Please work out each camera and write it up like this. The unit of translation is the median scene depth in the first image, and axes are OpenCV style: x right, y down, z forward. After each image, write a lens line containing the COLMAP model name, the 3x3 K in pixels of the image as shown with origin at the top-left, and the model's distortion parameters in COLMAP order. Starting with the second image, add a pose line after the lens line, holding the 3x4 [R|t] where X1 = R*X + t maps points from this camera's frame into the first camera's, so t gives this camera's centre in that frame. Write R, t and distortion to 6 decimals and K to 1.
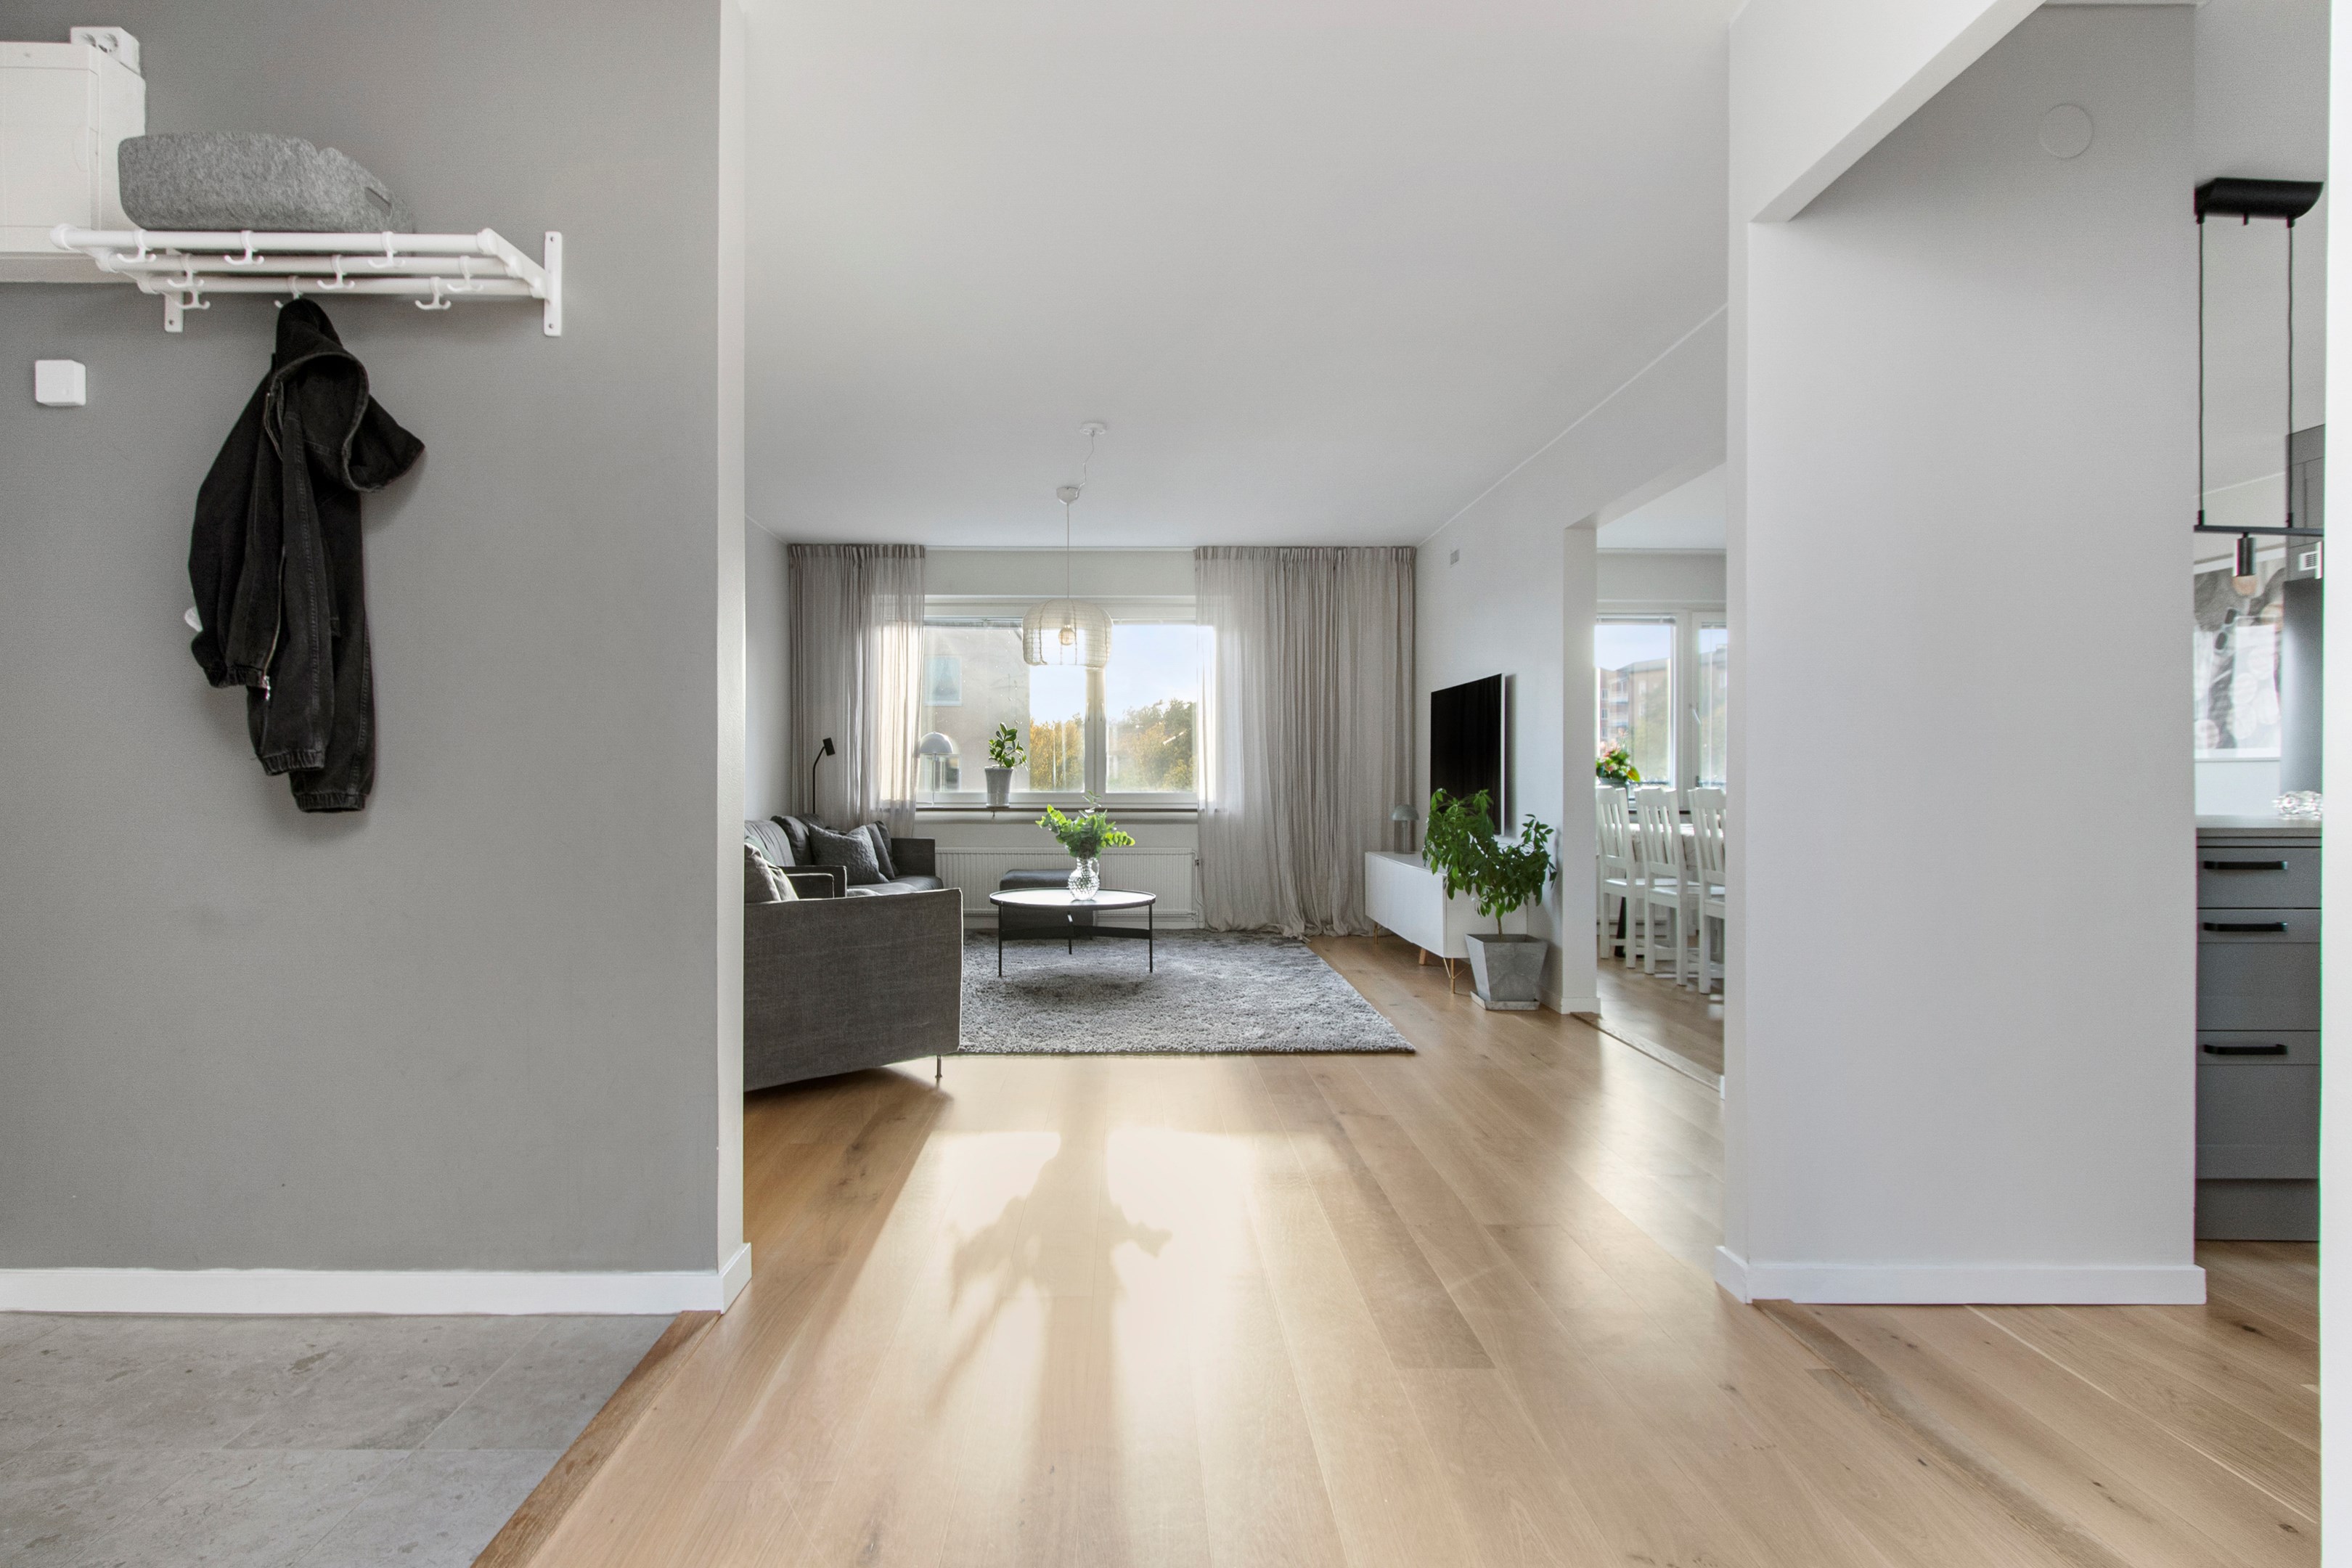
lens RADIAL K [[1178.0, 0, 1201.8], [0, 1178.0, 773.8], [0, 0, 1]] dist [-0.001995, 0.000054]
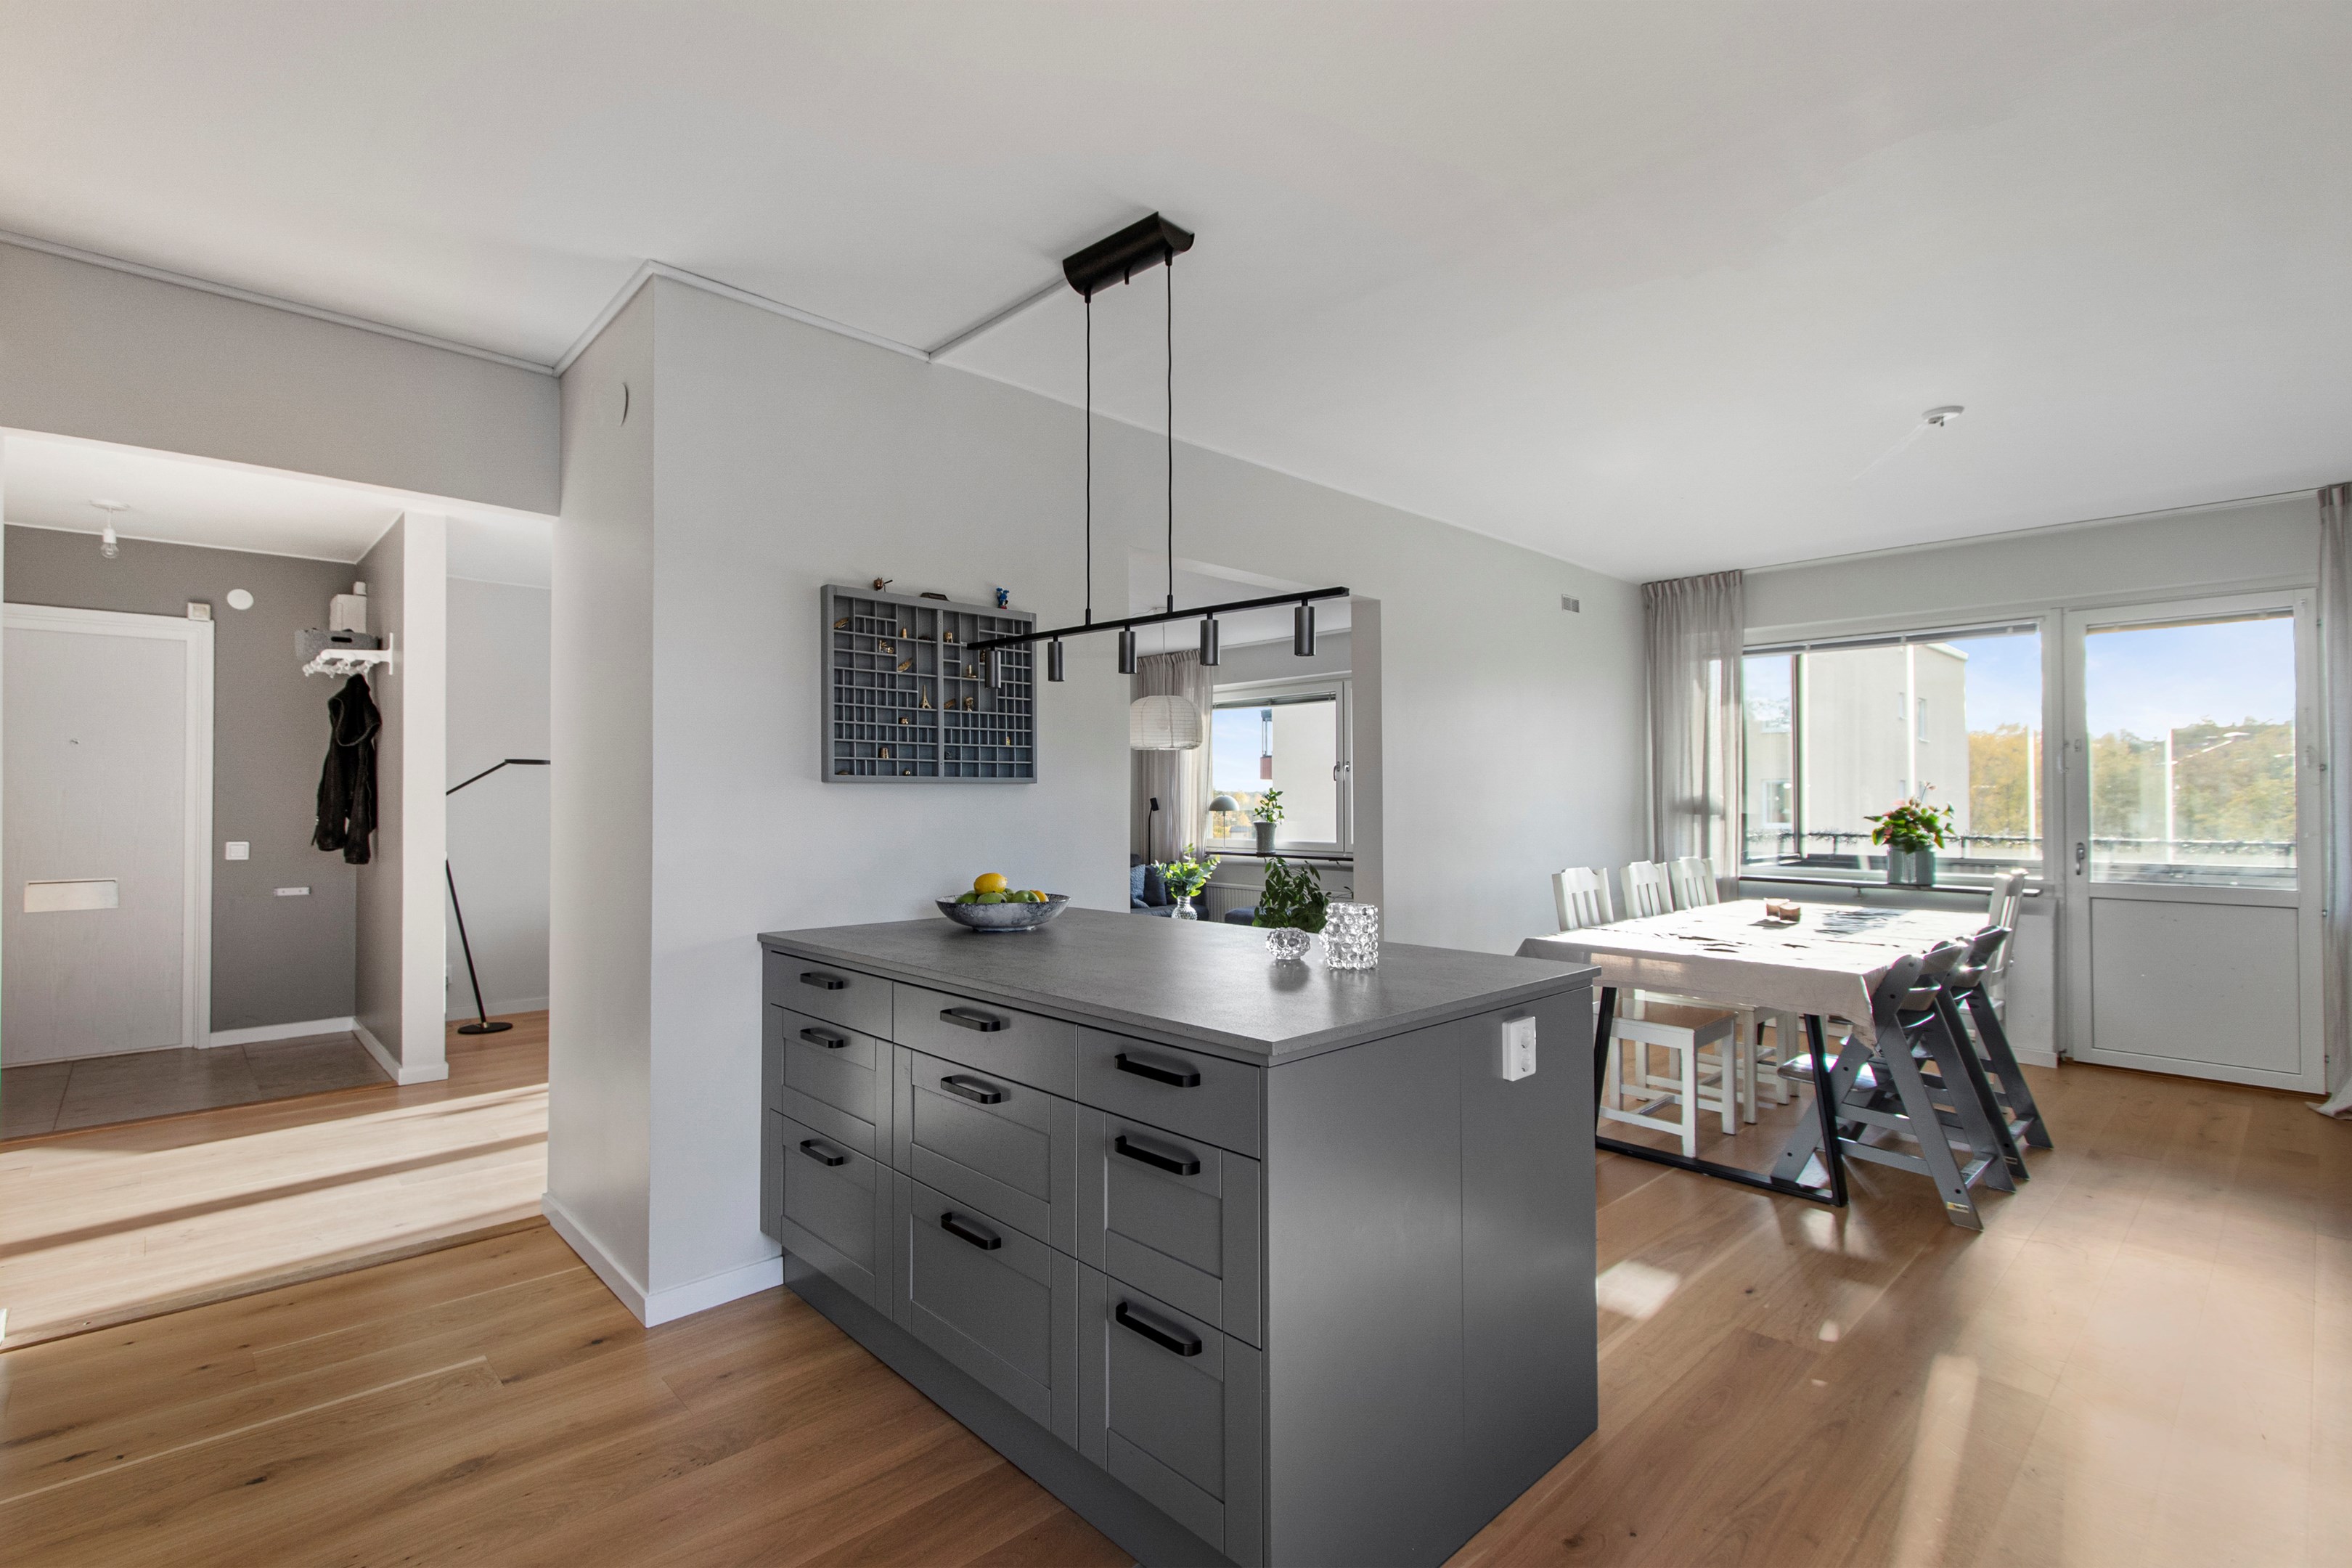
lens RADIAL K [[1083.7, 0, 1167.7], [0, 1083.7, 783.9], [0, 0, 1]] dist [0.027689, -0.000394]
pose [[0.674920, -0.007046, -0.737858, 1.457058], [-0.004635, 0.999894, -0.013787, -0.069238], [0.737877, 0.012725, 0.674815, 0.442335]]
